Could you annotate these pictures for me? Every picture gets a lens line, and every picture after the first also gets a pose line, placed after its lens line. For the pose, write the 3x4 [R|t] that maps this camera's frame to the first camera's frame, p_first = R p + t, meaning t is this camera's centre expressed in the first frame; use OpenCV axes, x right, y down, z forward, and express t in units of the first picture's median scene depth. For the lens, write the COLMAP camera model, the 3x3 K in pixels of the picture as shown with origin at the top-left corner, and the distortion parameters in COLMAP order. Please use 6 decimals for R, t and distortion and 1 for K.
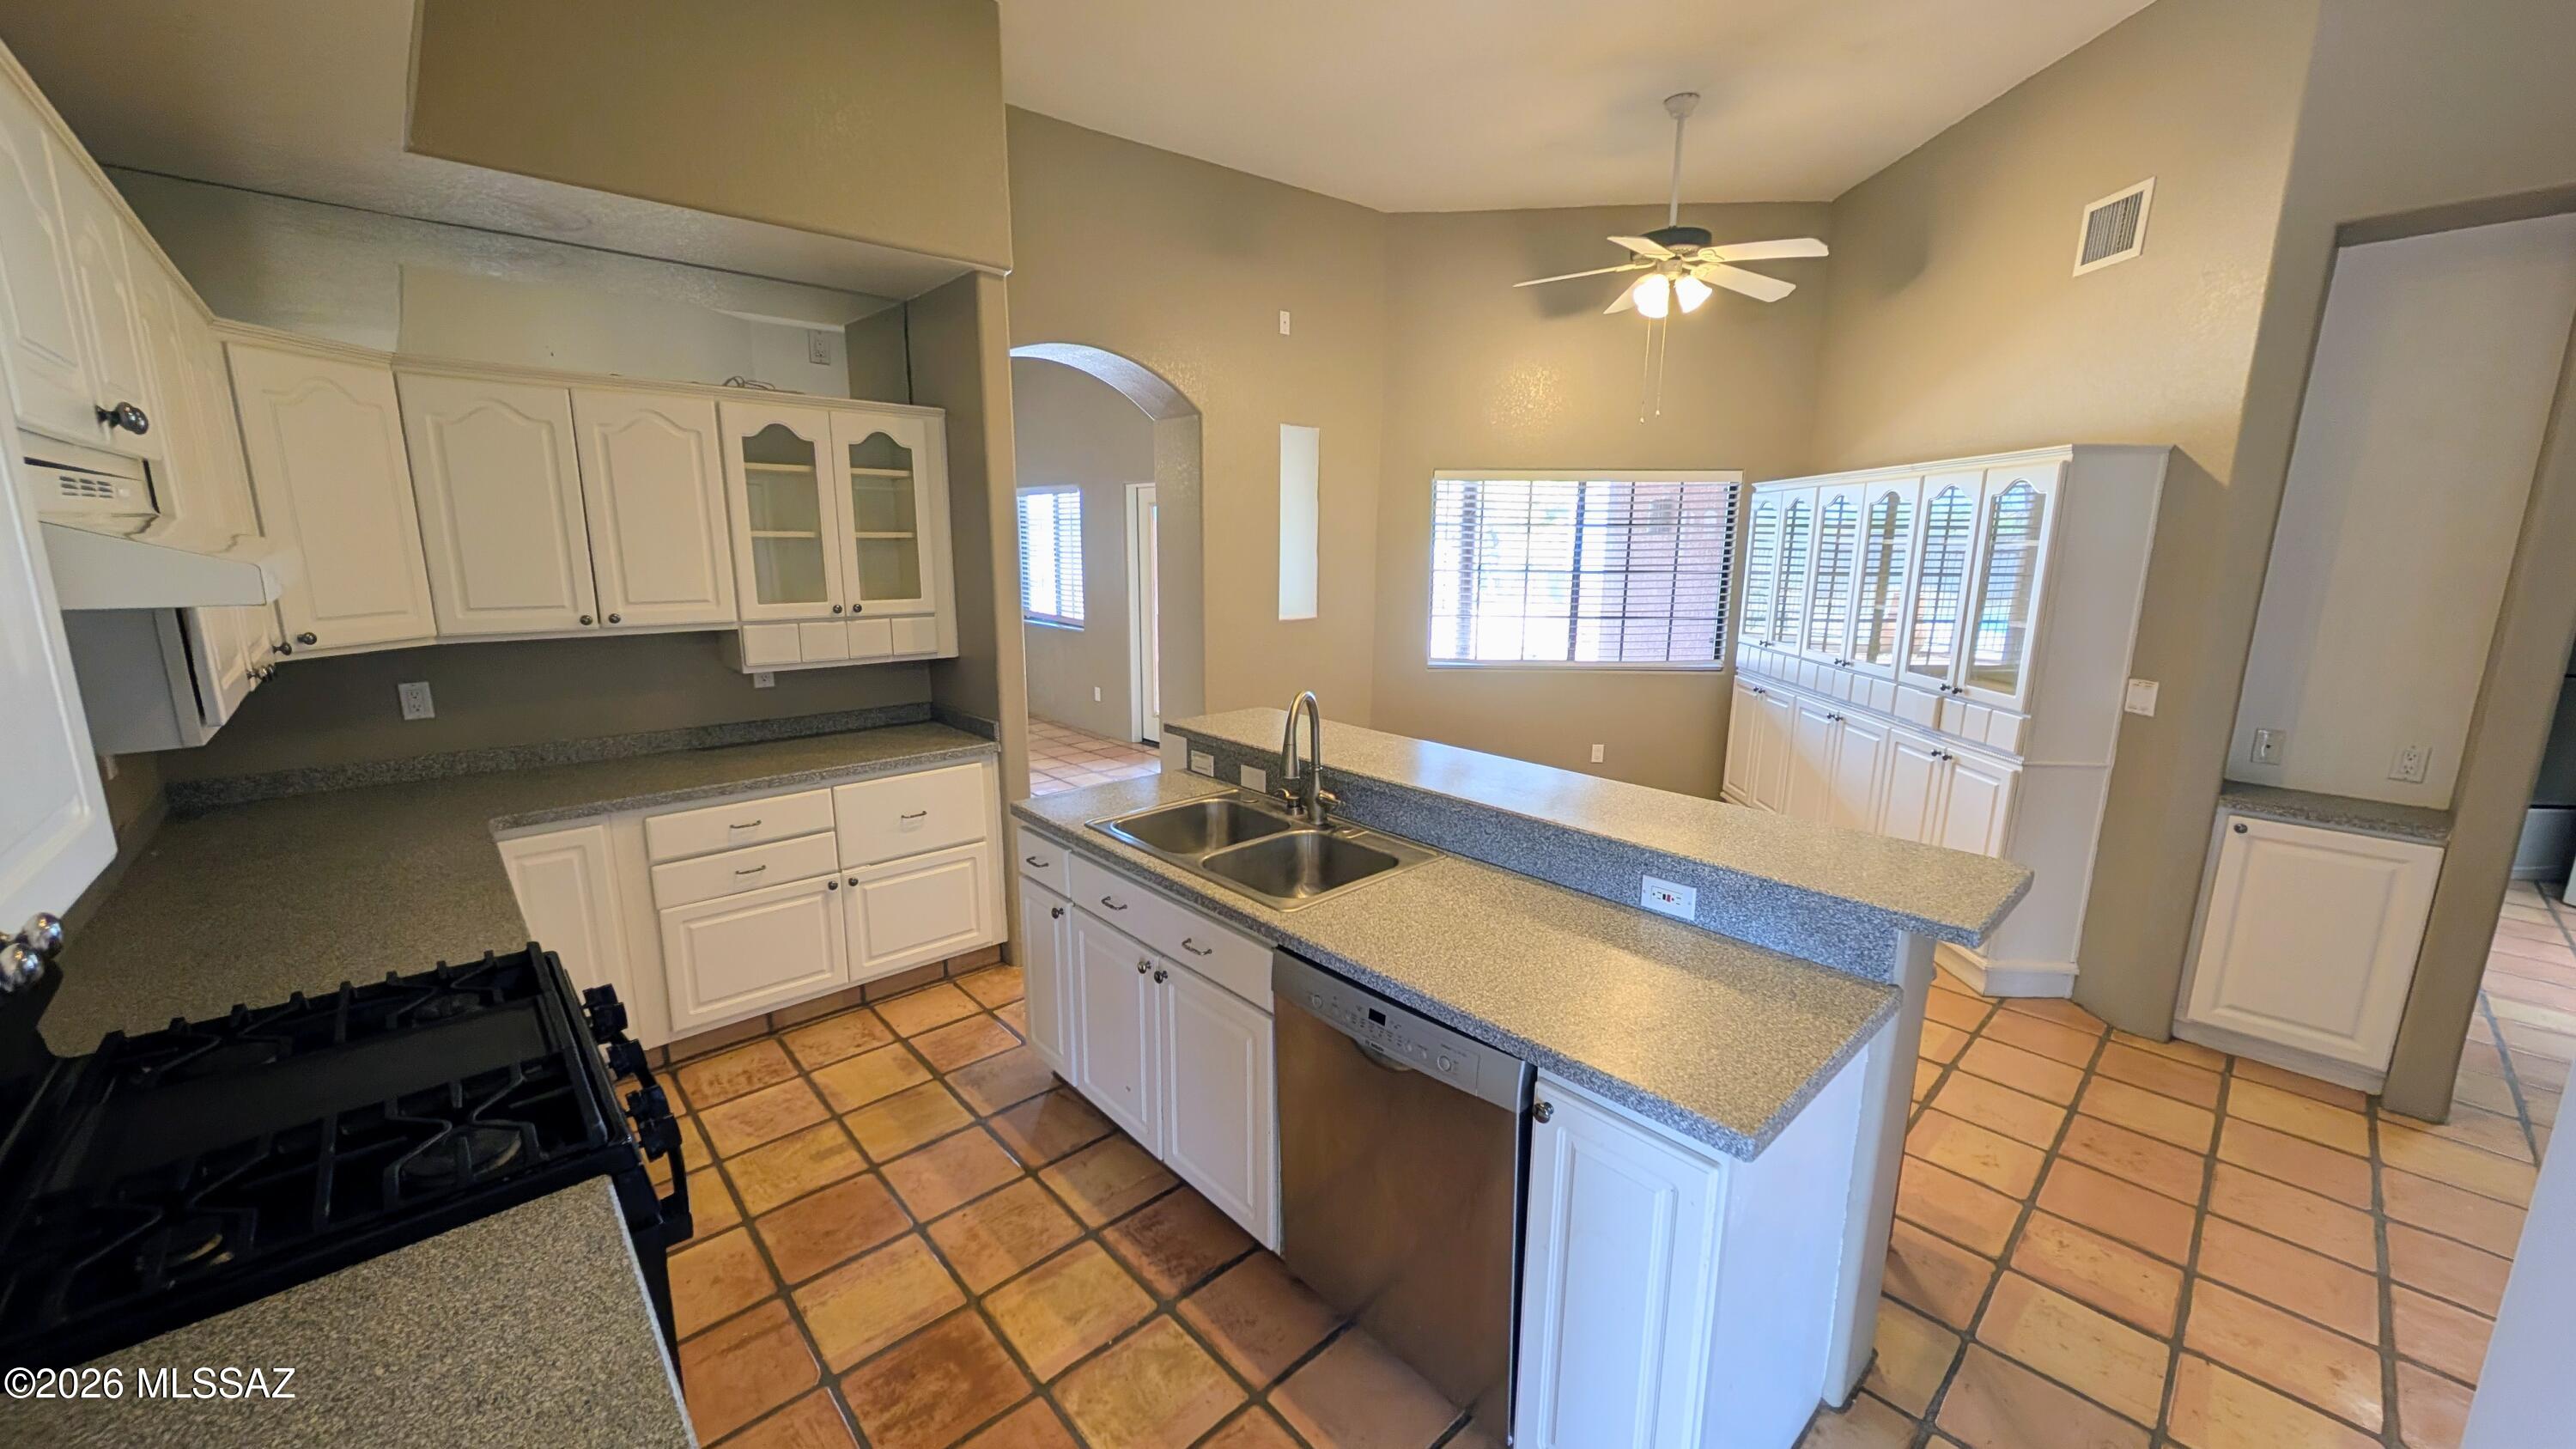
lens RADIAL K [[946.4, 0, 1283.3], [0, 946.4, 731.0], [0, 0, 1]] dist [0.000978, 0.000077]
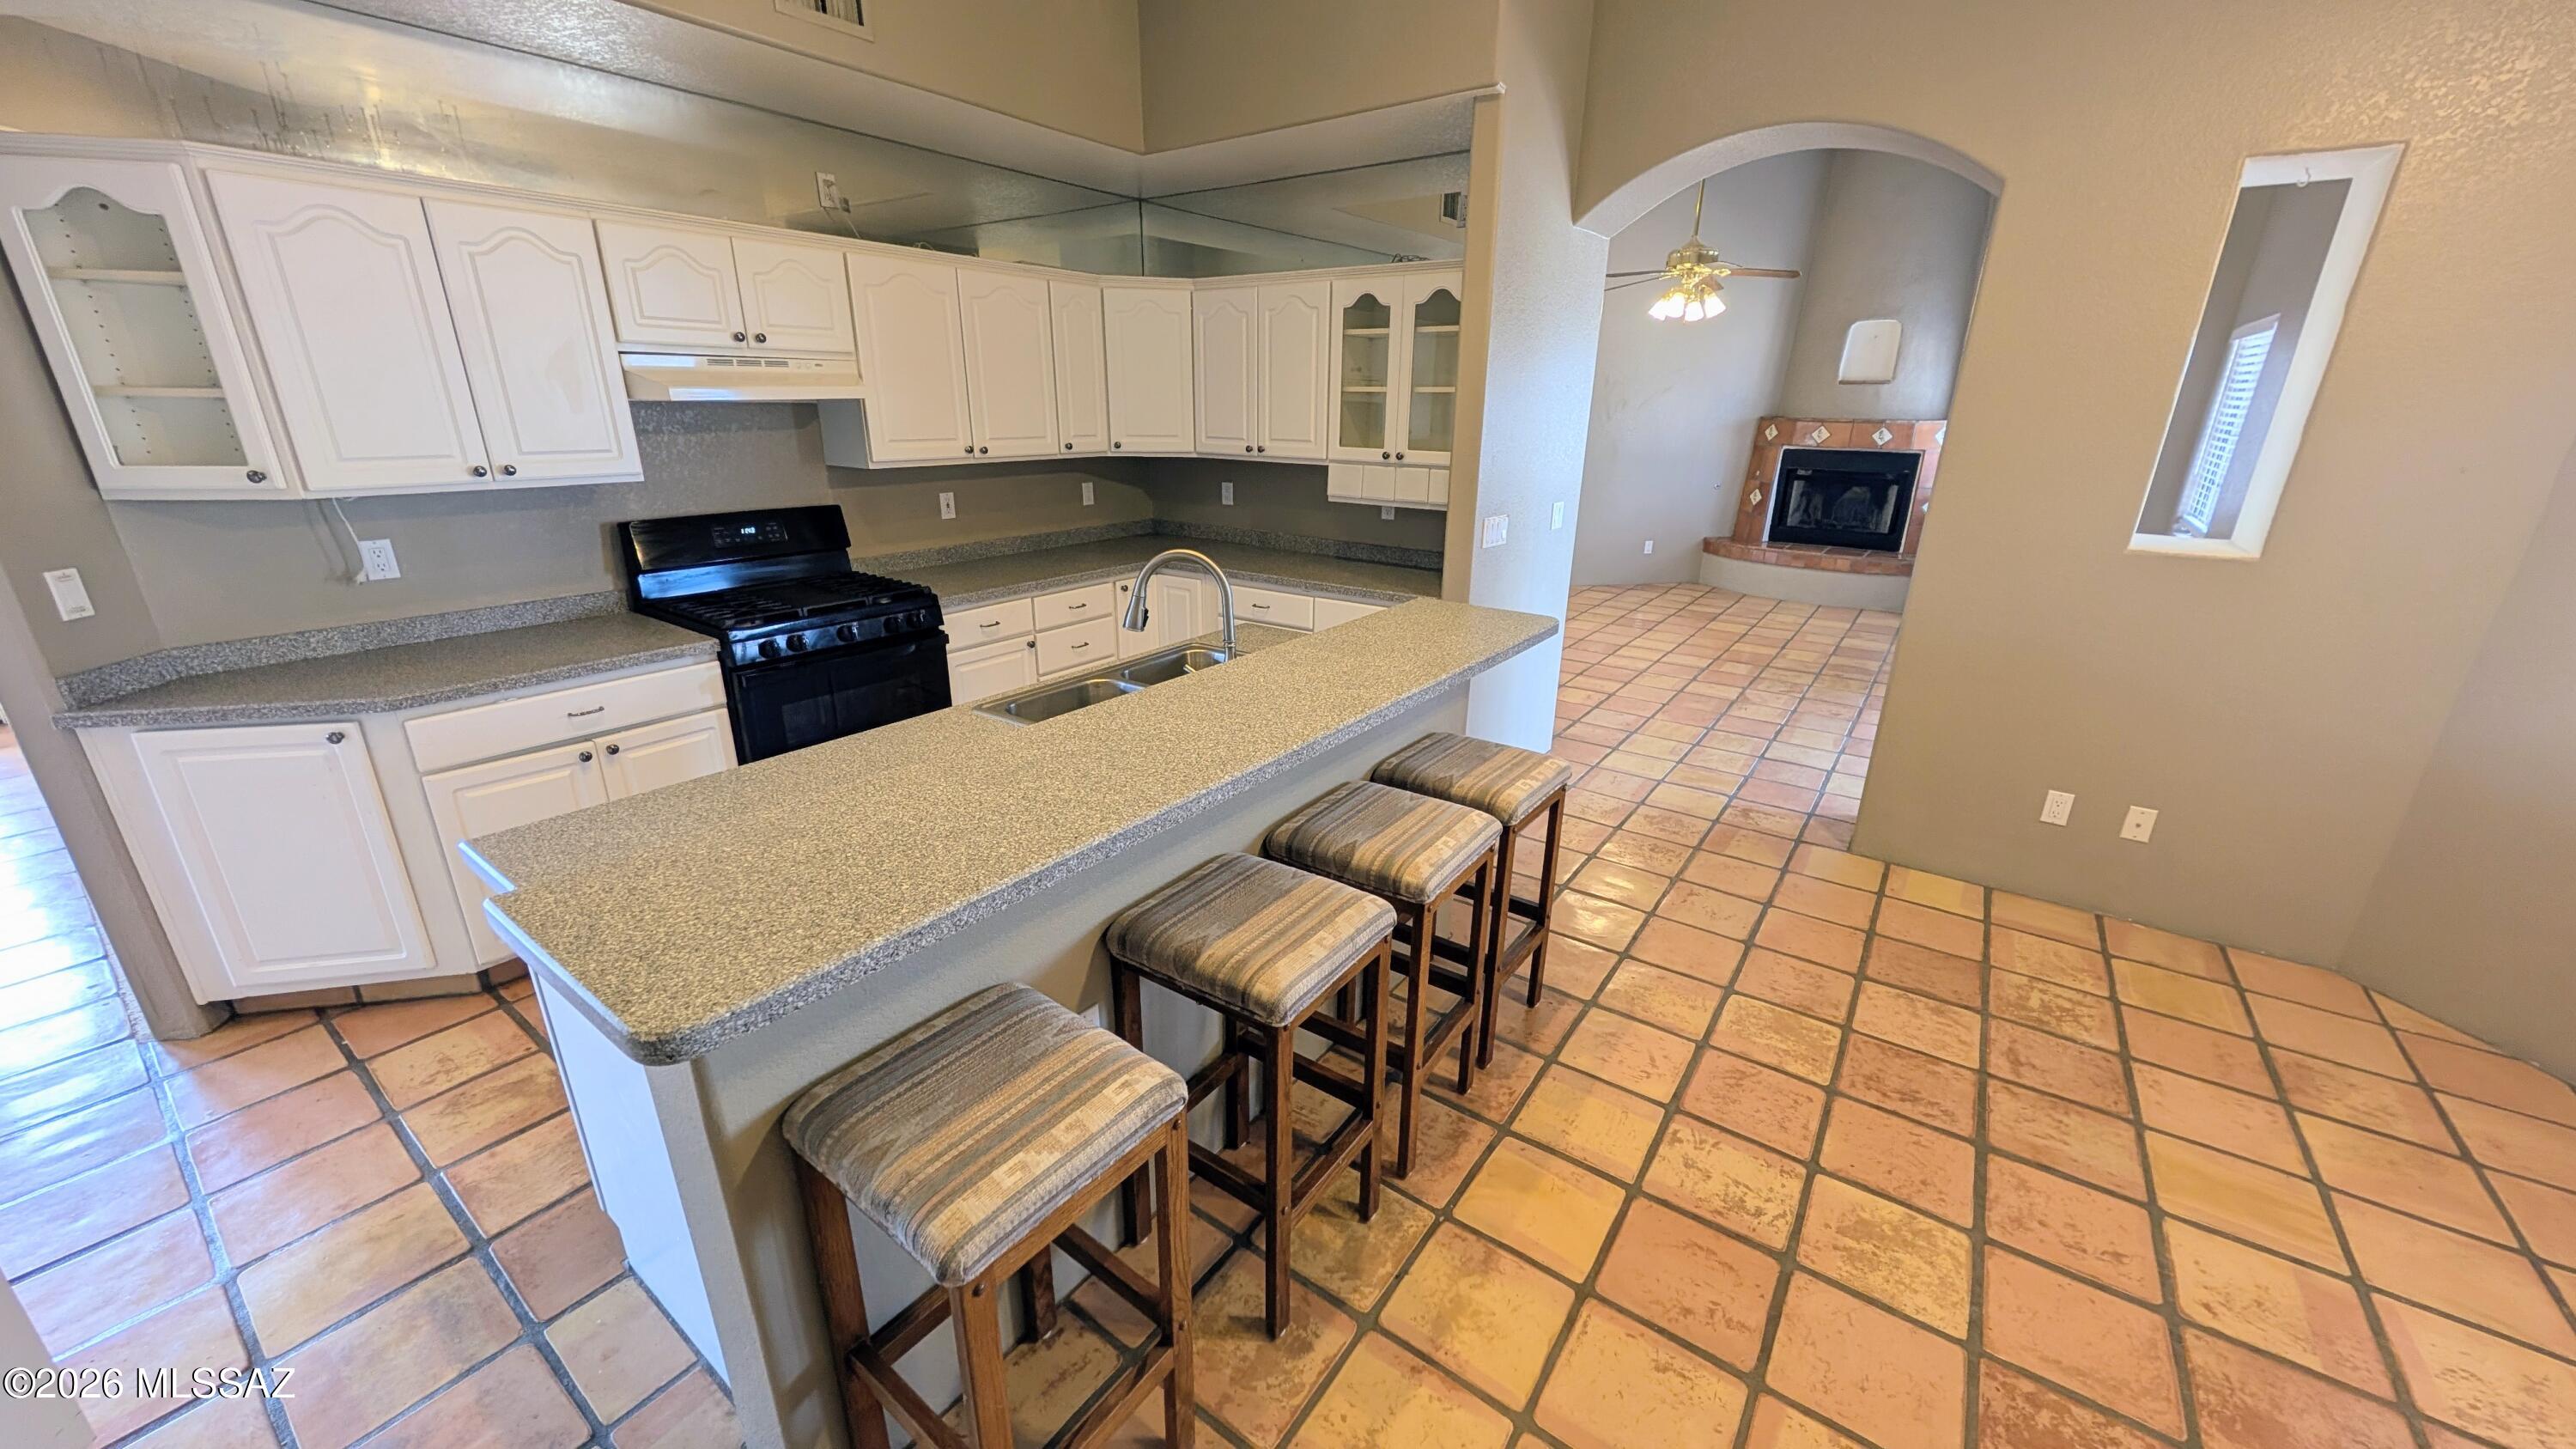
lens RADIAL K [[946.4, 0, 1280.1], [0, 946.4, 720.8], [0, 0, 1]] dist [0.000978, 0.000077]
pose [[0.199456, 0.321196, -0.925770, 0.701798], [-0.195000, 0.938868, 0.283727, -0.132033], [0.960308, 0.123934, 0.249896, 0.646863]]
